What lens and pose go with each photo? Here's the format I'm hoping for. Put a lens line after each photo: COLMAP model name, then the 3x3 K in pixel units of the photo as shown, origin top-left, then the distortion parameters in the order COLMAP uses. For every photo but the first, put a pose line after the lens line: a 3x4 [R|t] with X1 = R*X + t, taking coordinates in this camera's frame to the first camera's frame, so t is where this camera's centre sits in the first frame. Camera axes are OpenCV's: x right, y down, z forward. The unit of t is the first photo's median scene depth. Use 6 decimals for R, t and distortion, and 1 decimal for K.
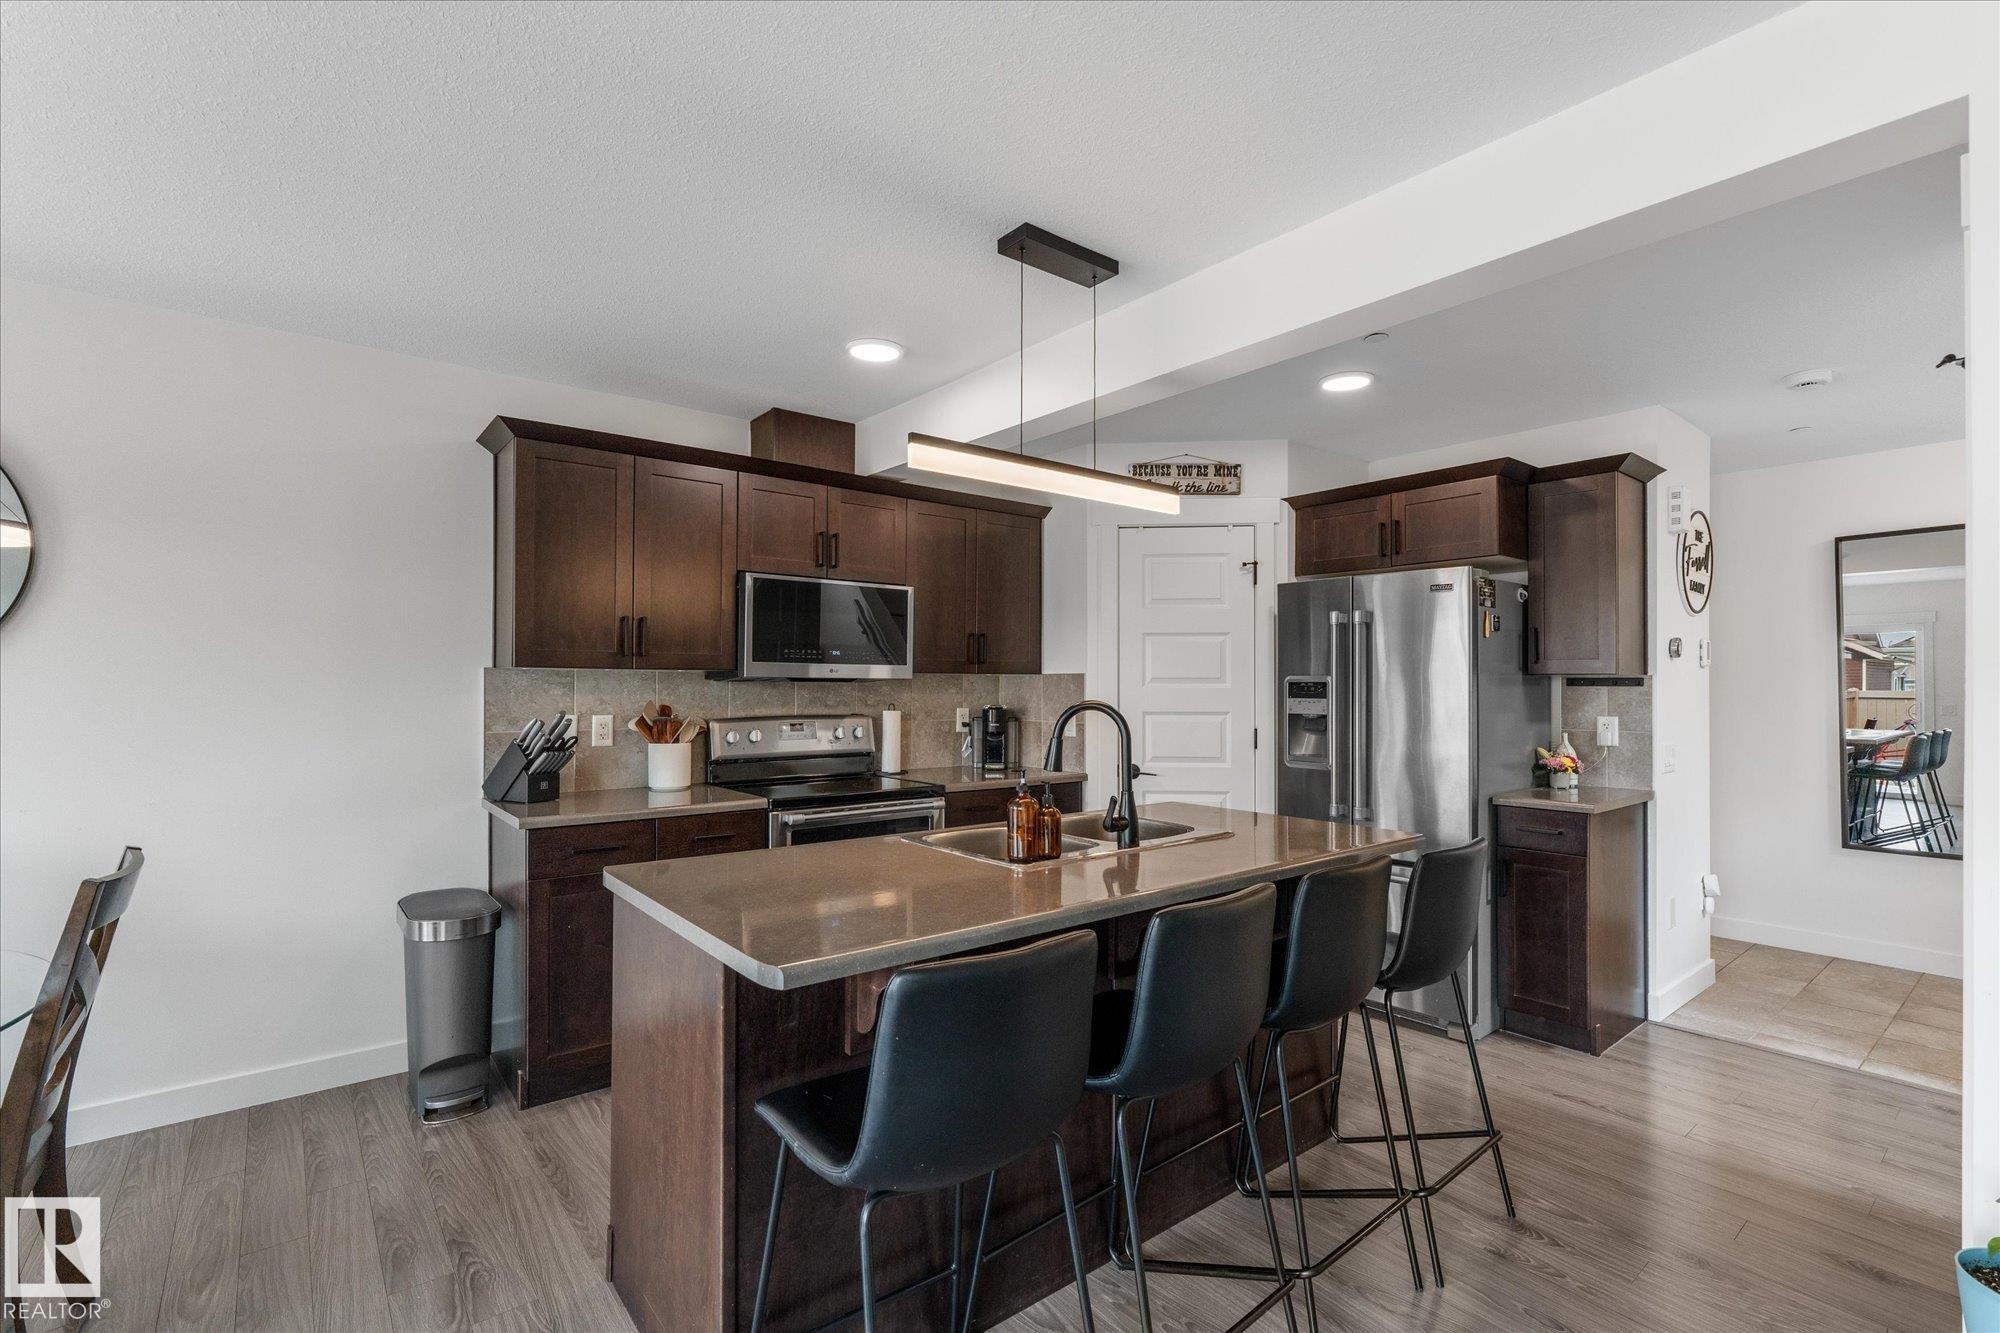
lens RADIAL K [[897.8, 0, 1010.8], [0, 897.8, 675.7], [0, 0, 1]] dist [-0.006524, 0.001259]
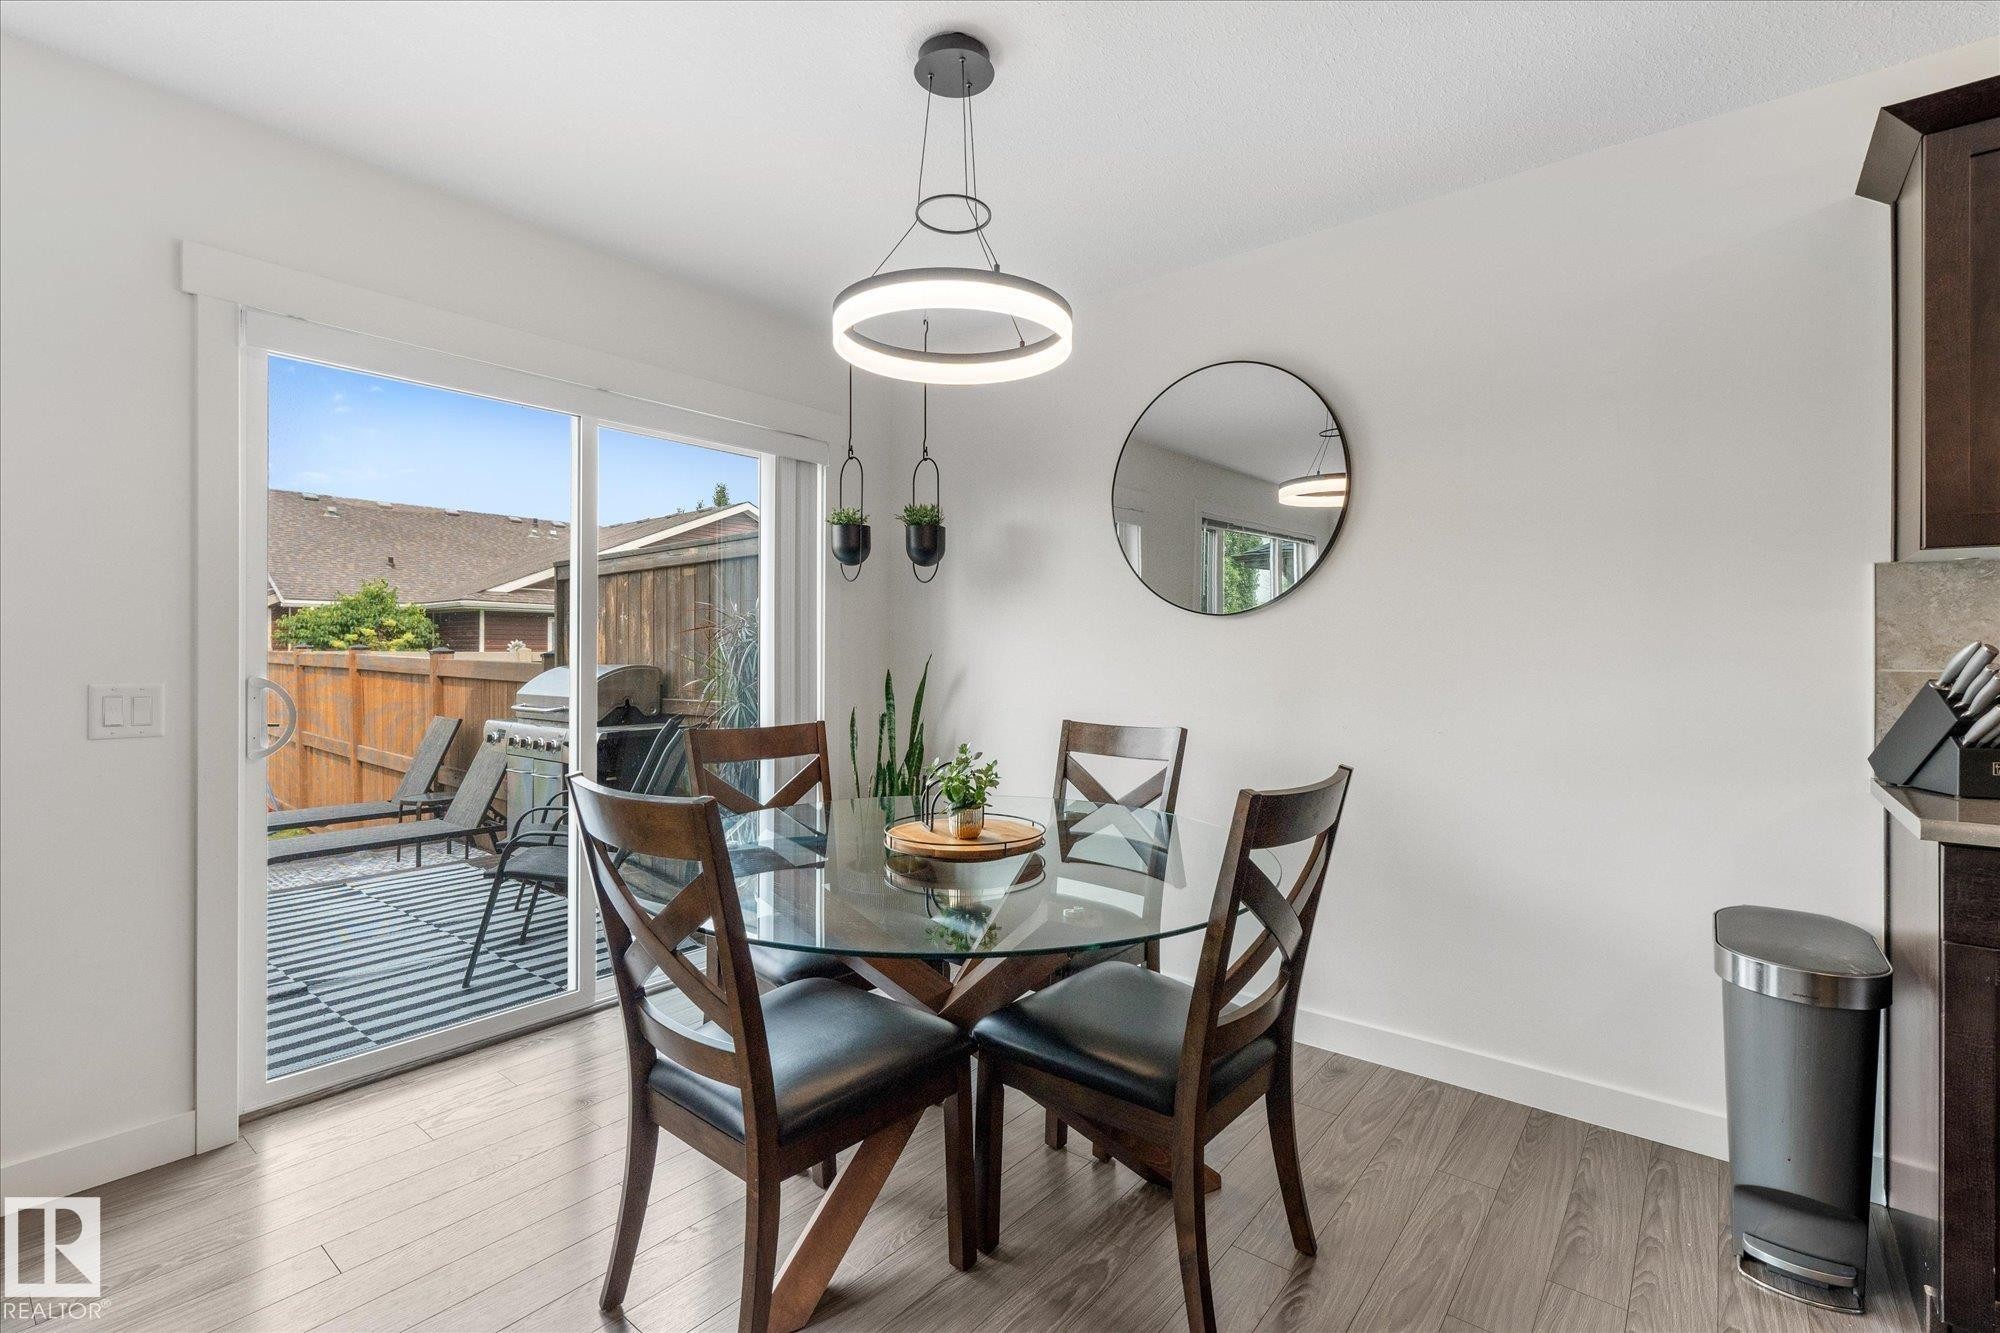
lens RADIAL K [[897.8, 0, 997.1], [0, 897.8, 652.8], [0, 0, 1]] dist [-0.006524, 0.001259]
pose [[0.203076, 0.000765, -0.979163, -0.105995], [0.005918, 0.999980, 0.002008, 0.041667], [0.979145, -0.006202, 0.203068, 0.266611]]
